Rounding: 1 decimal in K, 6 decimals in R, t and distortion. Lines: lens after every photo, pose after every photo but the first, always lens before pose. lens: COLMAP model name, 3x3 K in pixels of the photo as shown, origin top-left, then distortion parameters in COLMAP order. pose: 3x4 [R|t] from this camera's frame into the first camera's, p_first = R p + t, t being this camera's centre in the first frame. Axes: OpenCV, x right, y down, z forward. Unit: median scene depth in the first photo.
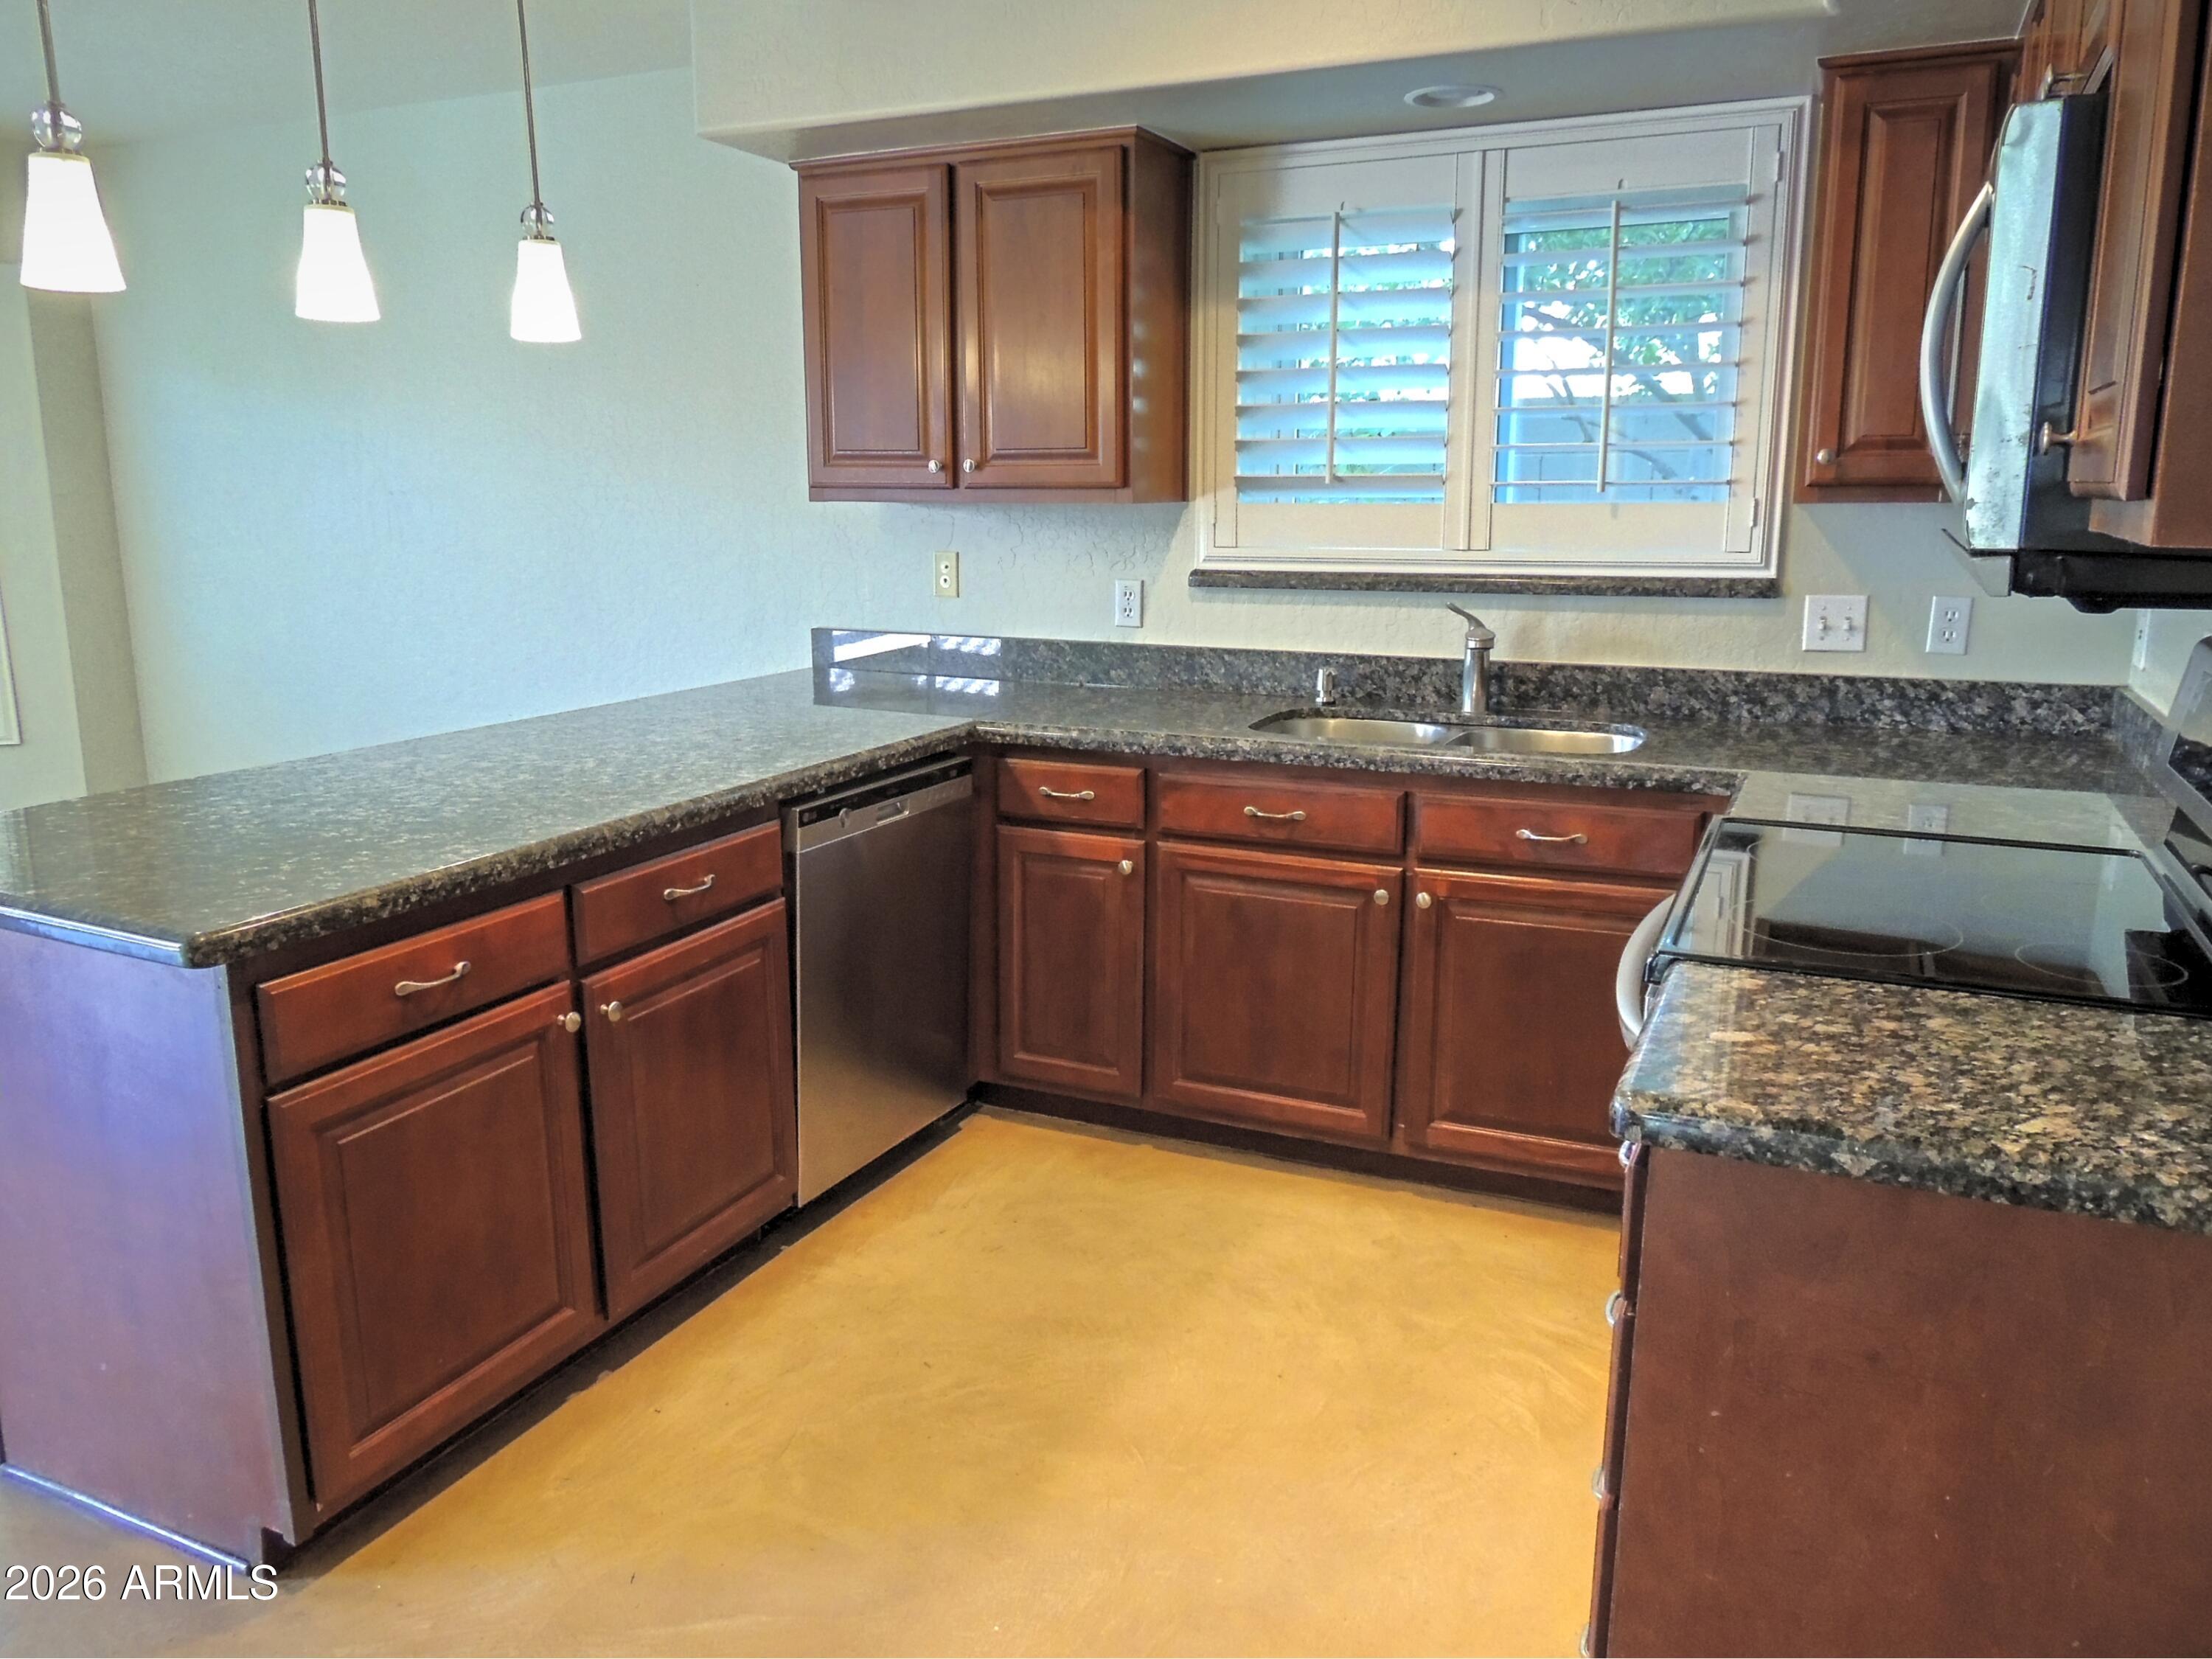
lens RADIAL K [[1602.3, 0, 1106.0], [0, 1602.3, 829.5], [0, 0, 1]] dist [0.003726, -0.003930]
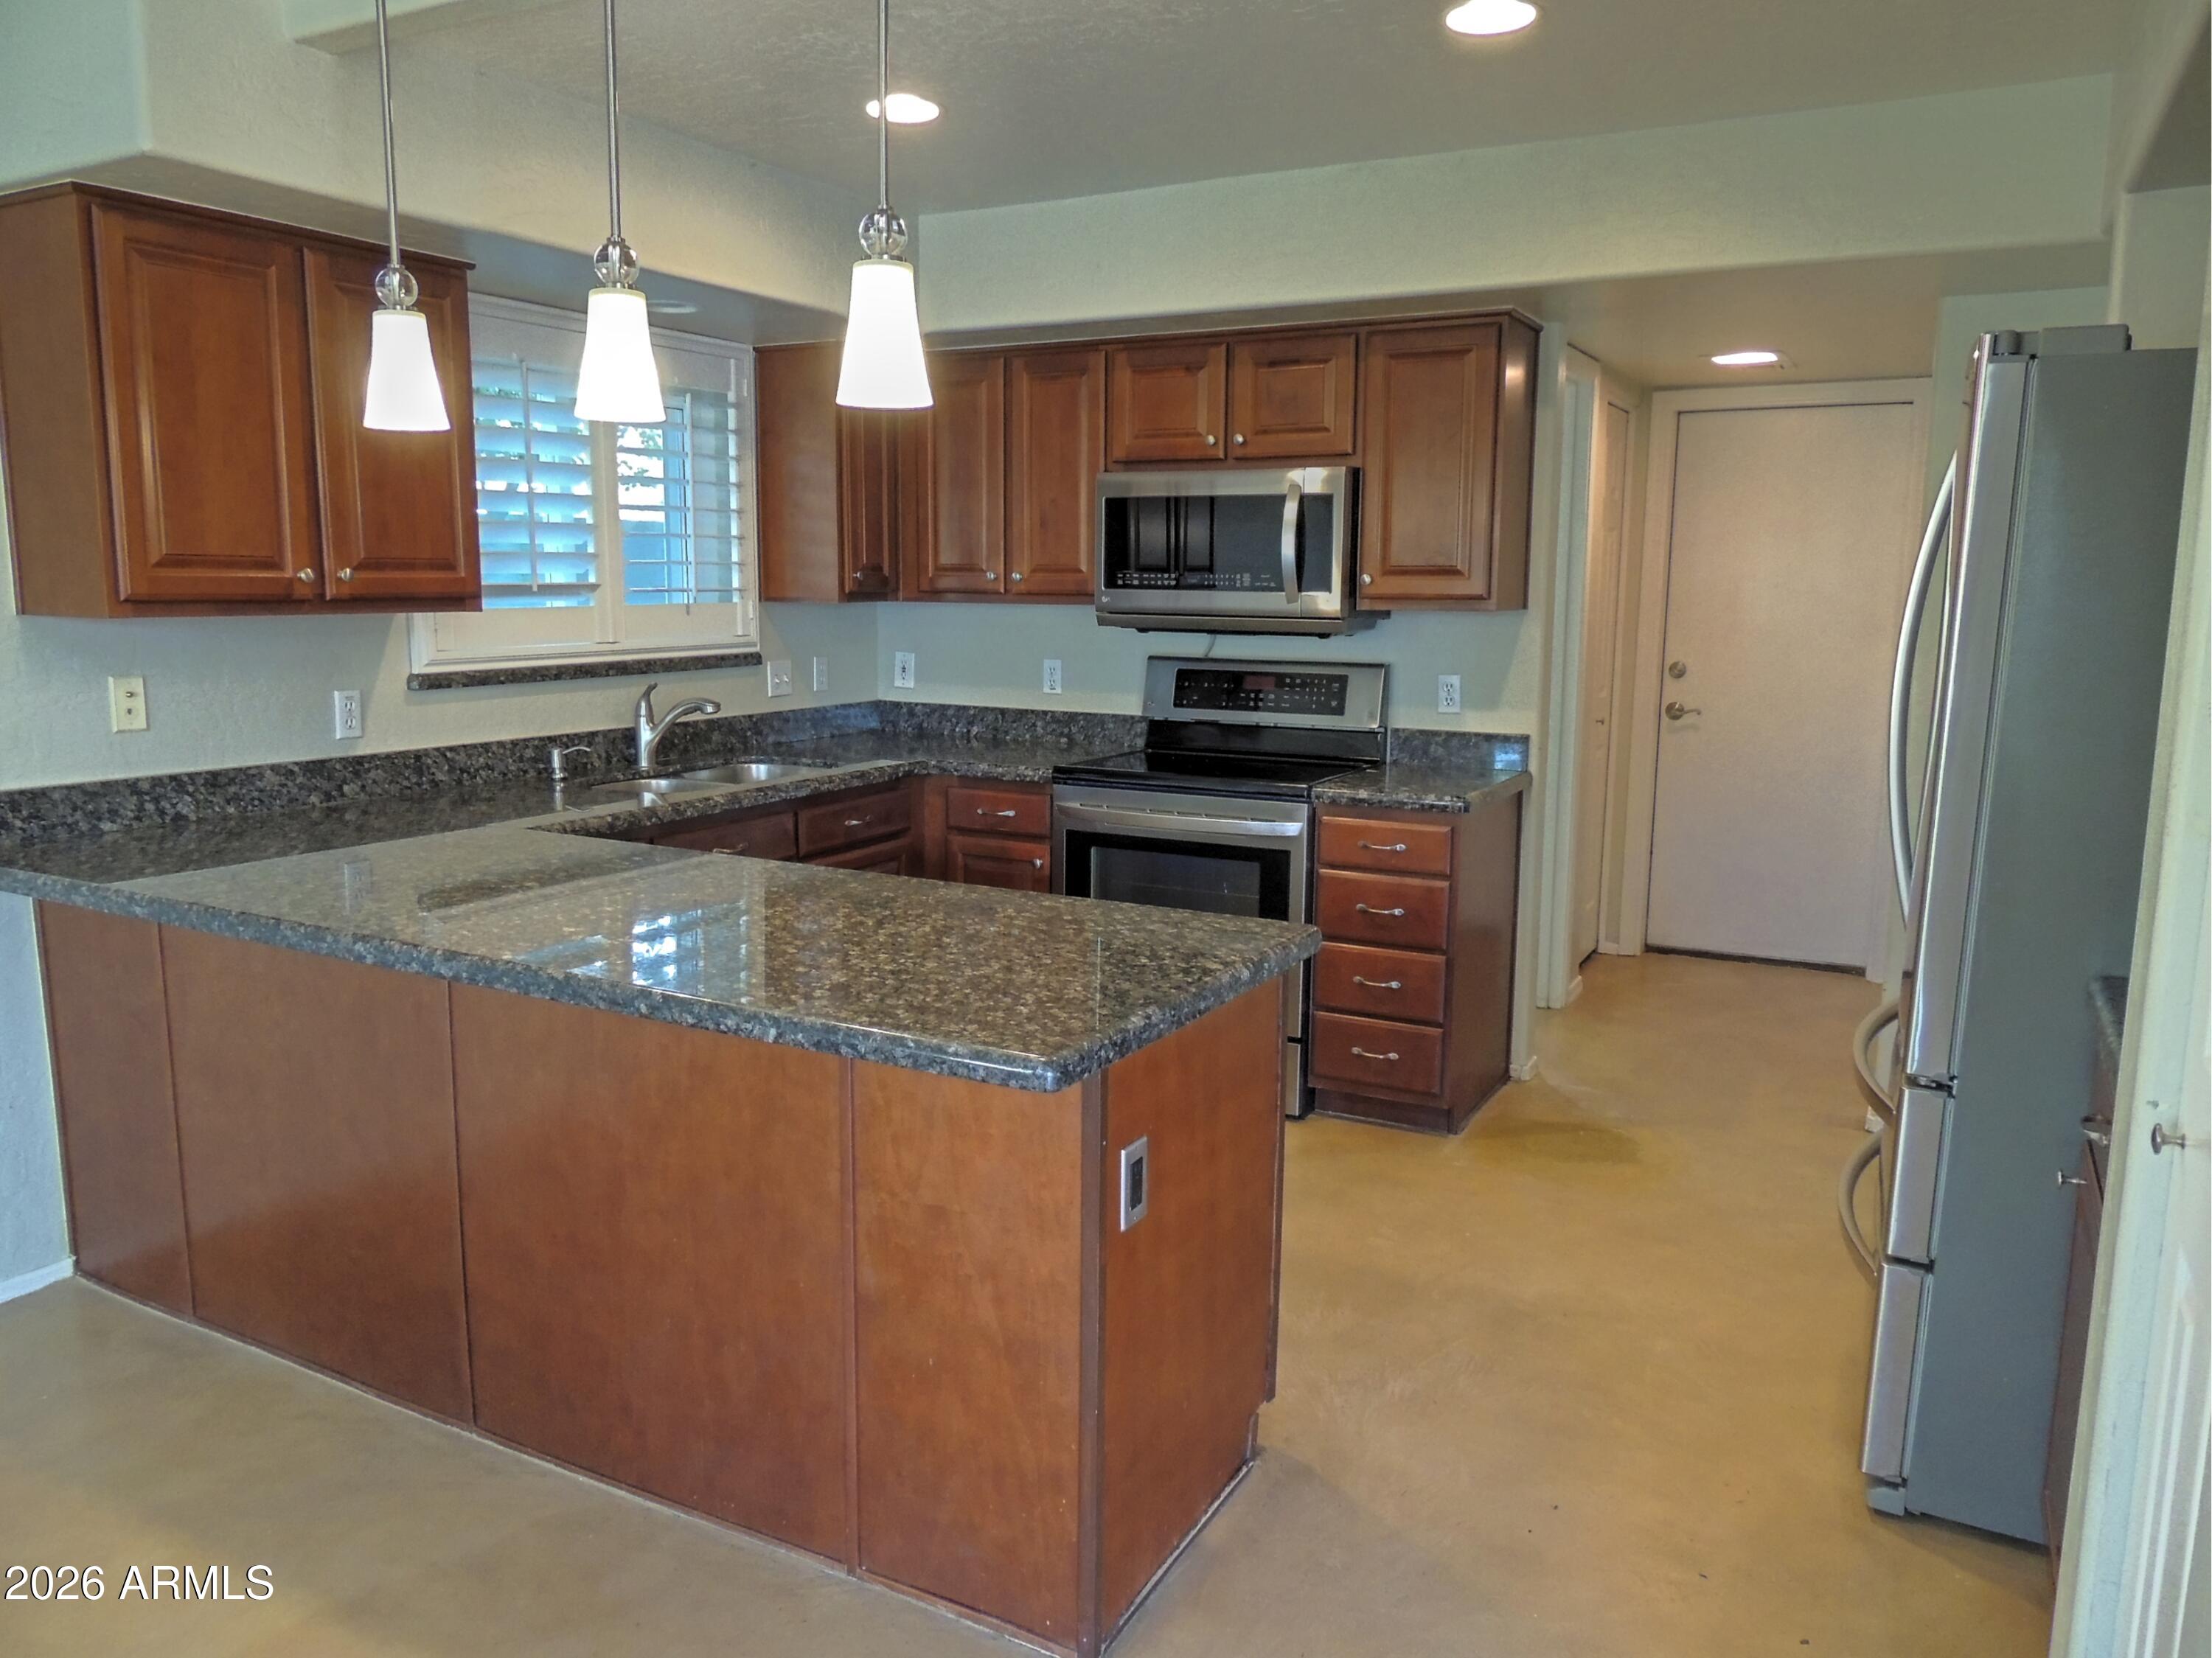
lens RADIAL K [[1602.2, 0, 1106.0], [0, 1602.2, 829.0], [0, 0, 1]] dist [0.003726, -0.003930]
pose [[0.073513, -0.153173, 0.985461, -0.954249], [0.210225, 0.968312, 0.134825, -0.112283], [-0.974885, 0.197257, 0.103384, 0.479836]]
